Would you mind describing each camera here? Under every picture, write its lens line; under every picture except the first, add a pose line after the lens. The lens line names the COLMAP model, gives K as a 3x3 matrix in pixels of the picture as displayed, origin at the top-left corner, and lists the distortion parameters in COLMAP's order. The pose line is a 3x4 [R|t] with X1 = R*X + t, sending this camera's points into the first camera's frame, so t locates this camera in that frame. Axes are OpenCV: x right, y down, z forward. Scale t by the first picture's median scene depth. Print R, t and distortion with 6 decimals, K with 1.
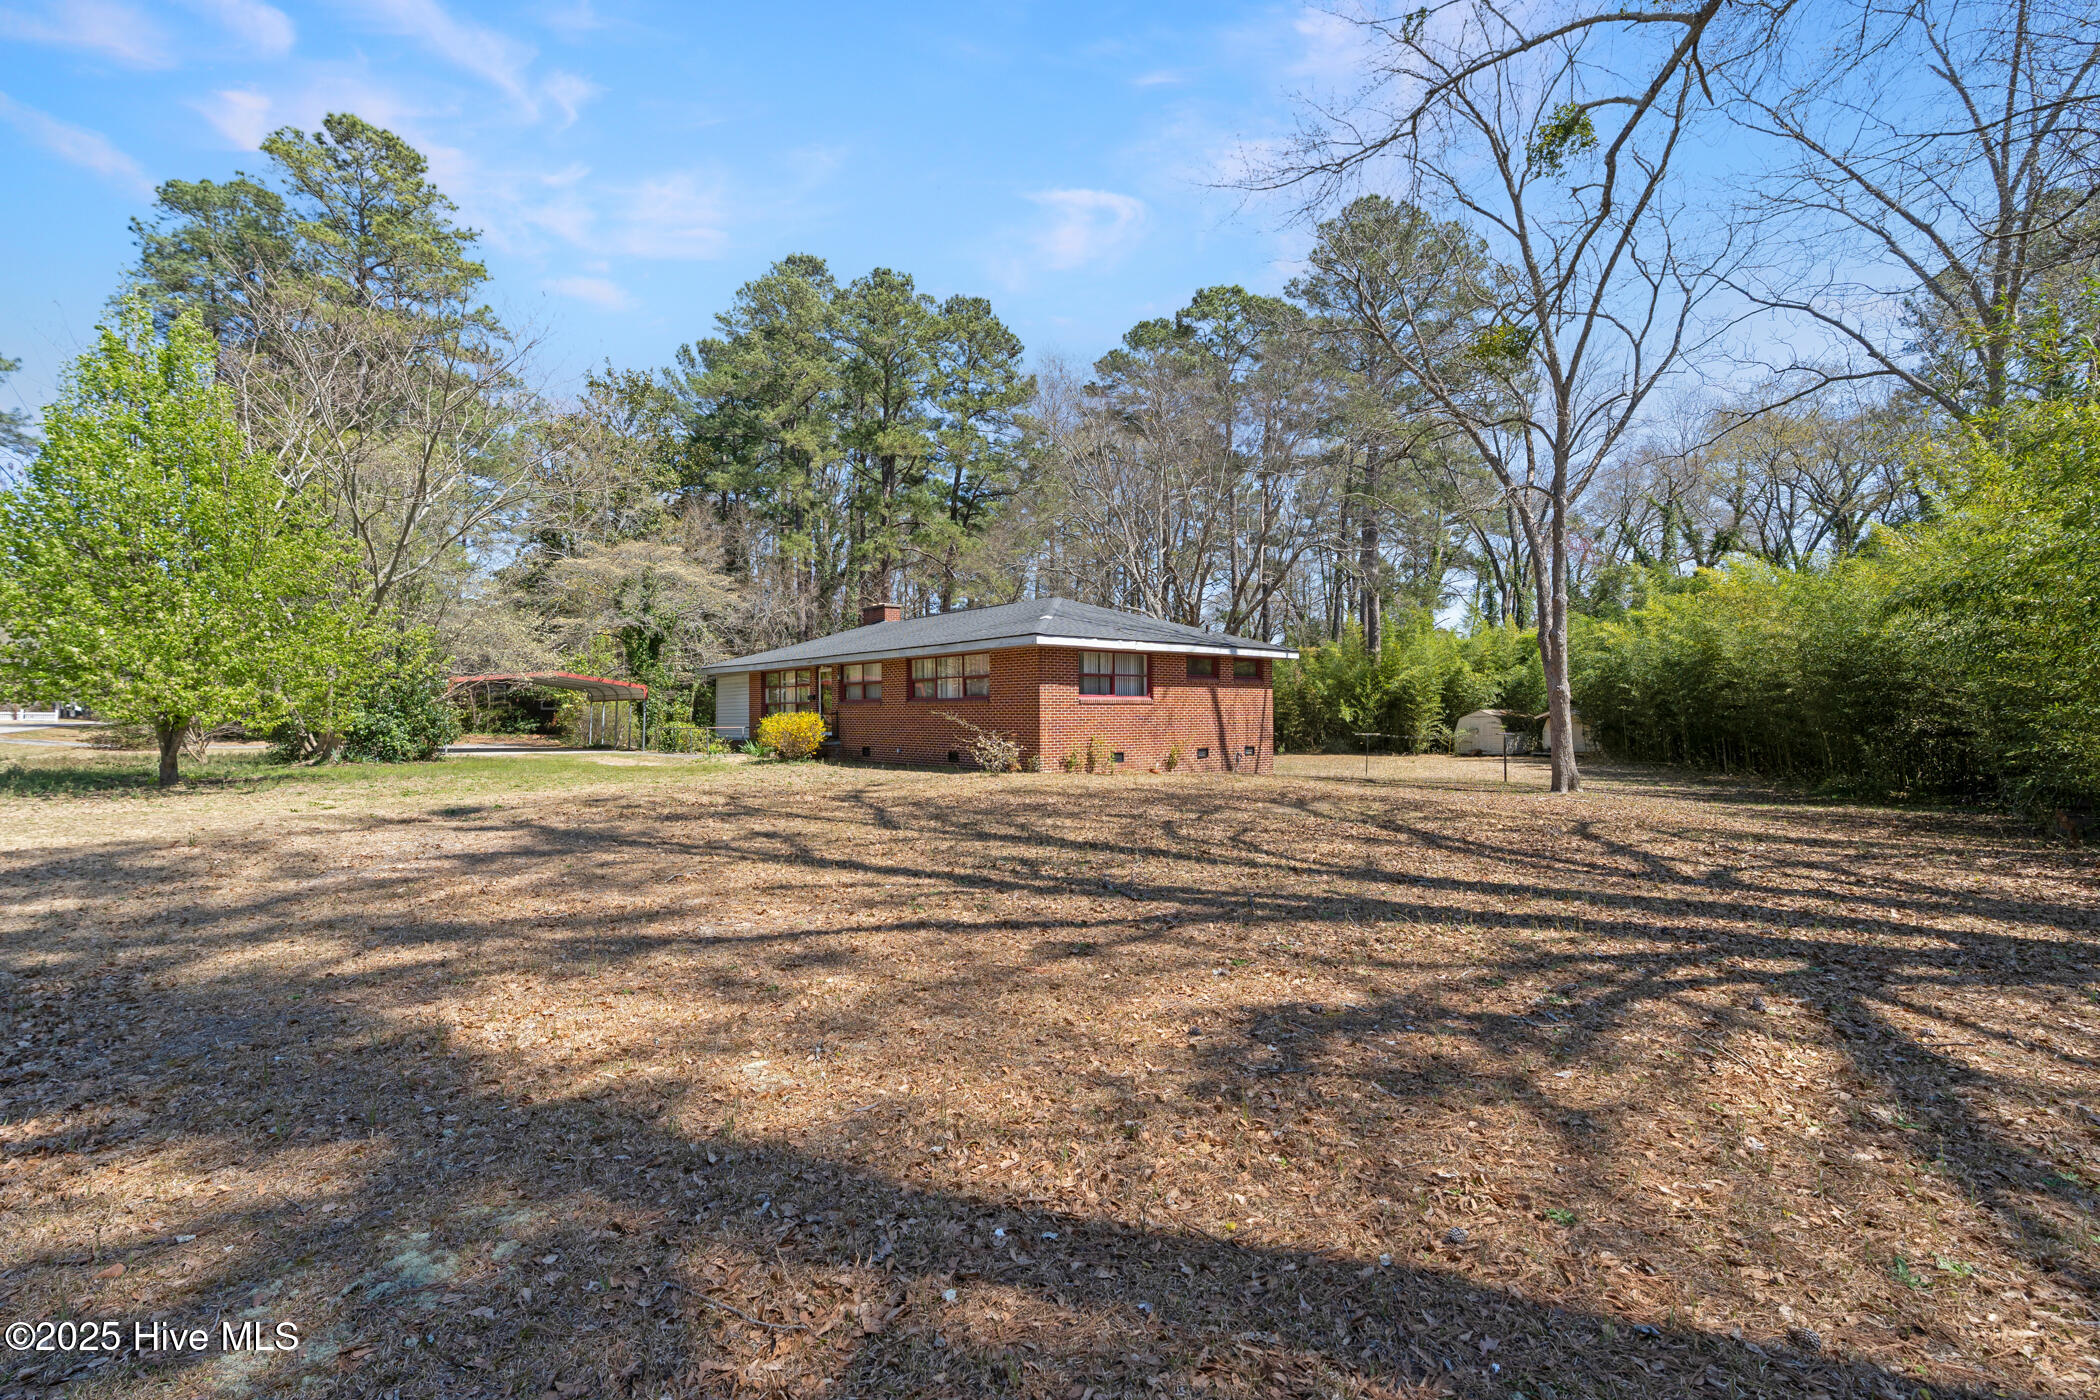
lens RADIAL K [[958.8, 0, 1047.9], [0, 958.8, 690.7], [0, 0, 1]] dist [-0.013721, 0.001416]
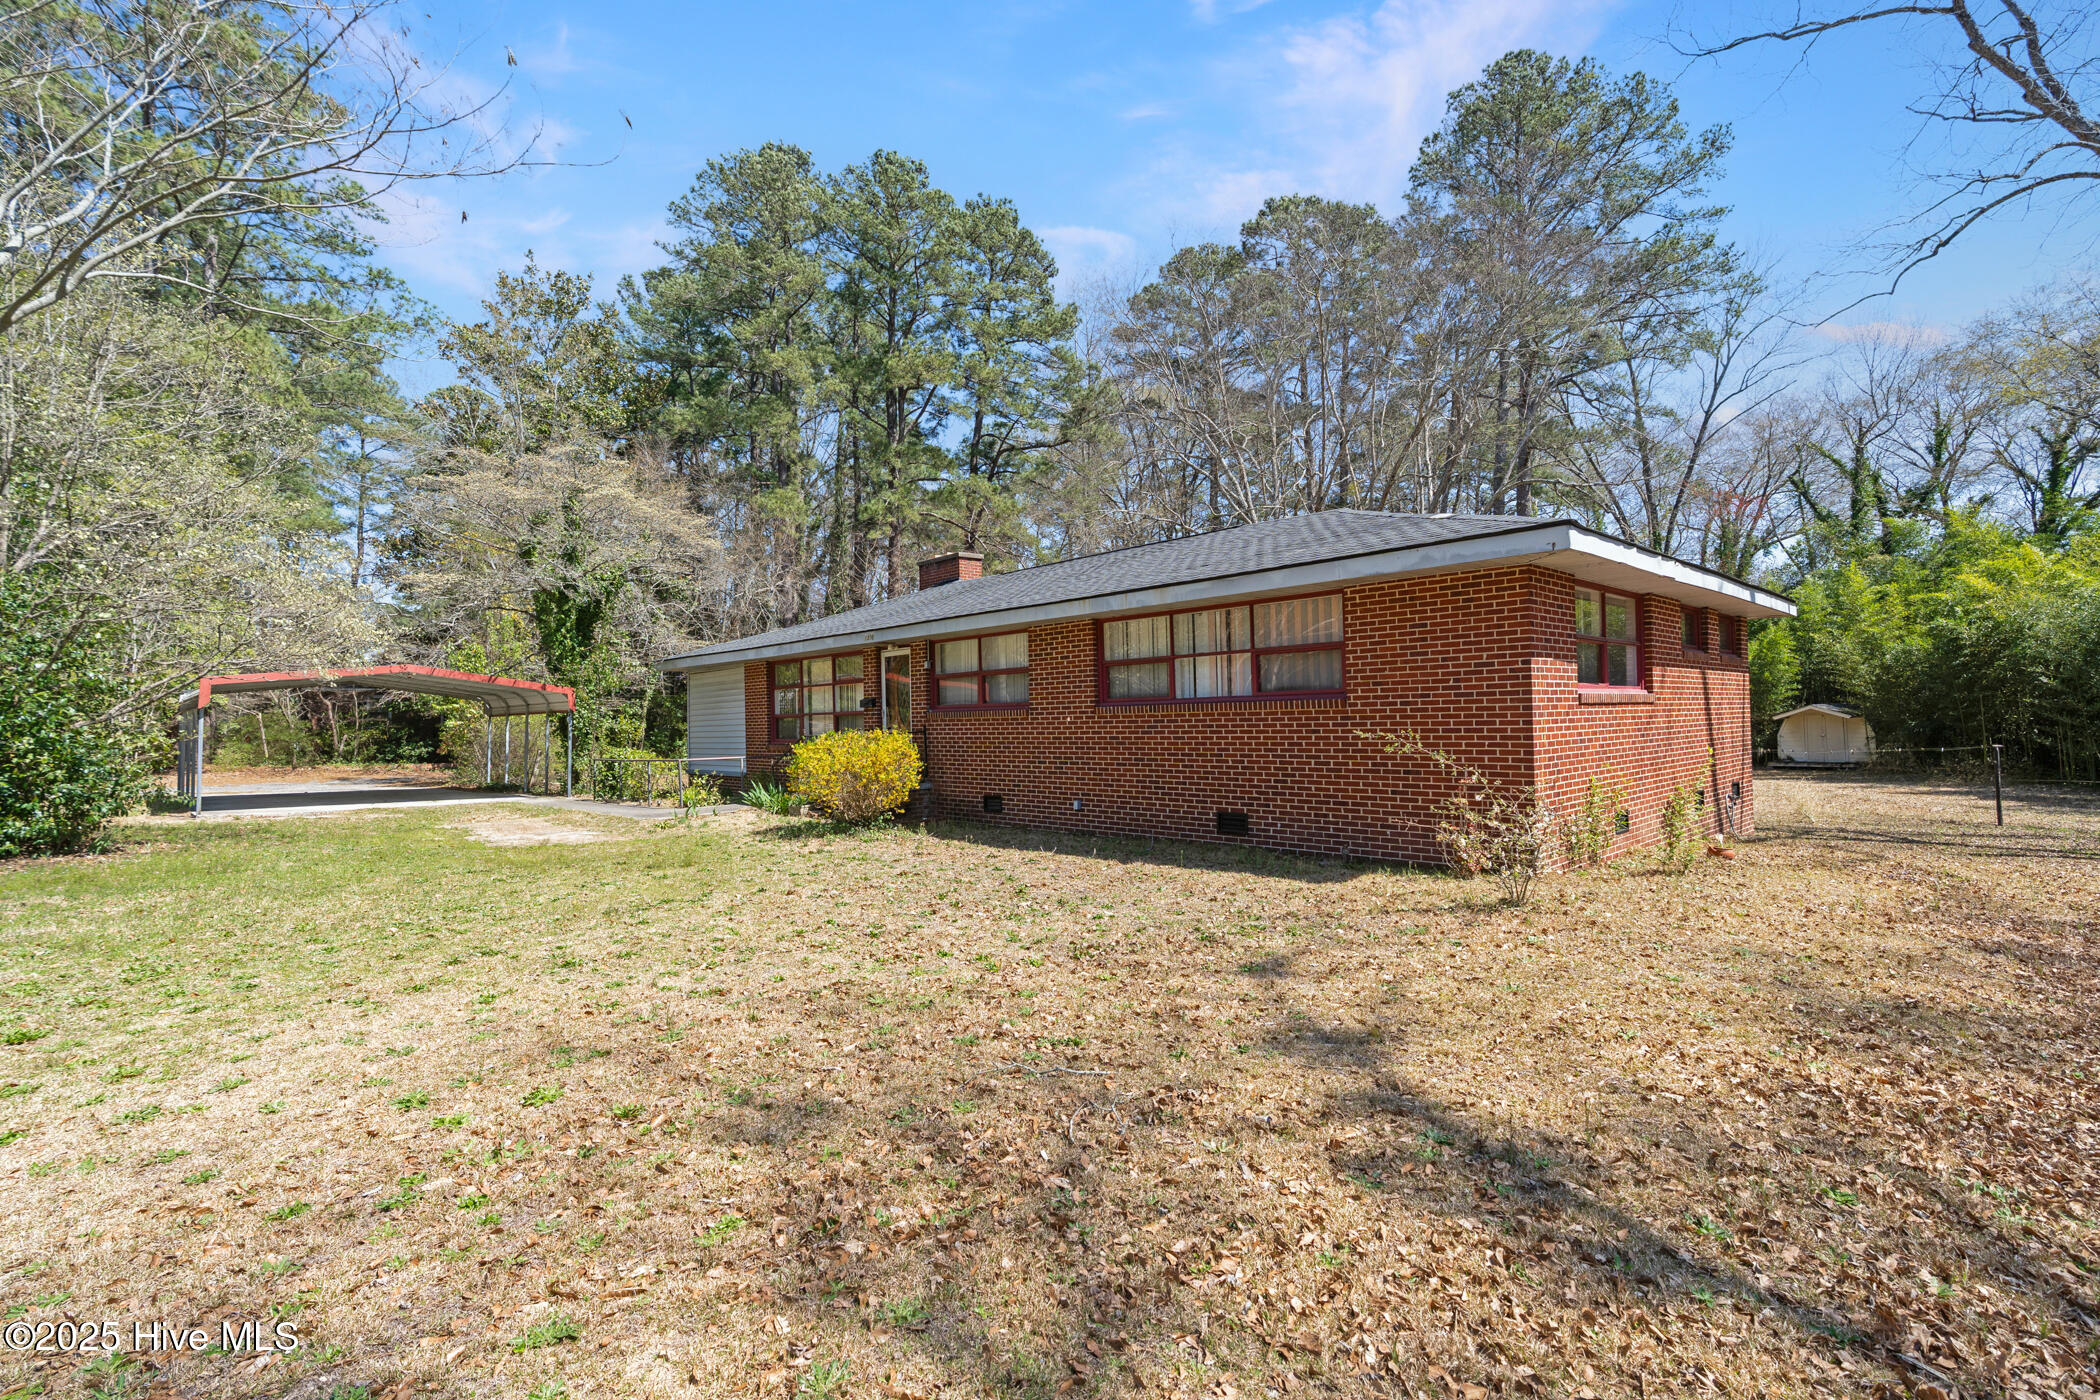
lens RADIAL K [[993.3, 0, 1050.0], [0, 993.3, 700.0], [0, 0, 1]] dist [-0.021112, 0.000461]
pose [[0.999204, -0.014218, 0.037275, -0.130653], [0.014139, 0.999897, 0.002398, 0.004414], [-0.037306, -0.001869, 0.999302, 0.335890]]
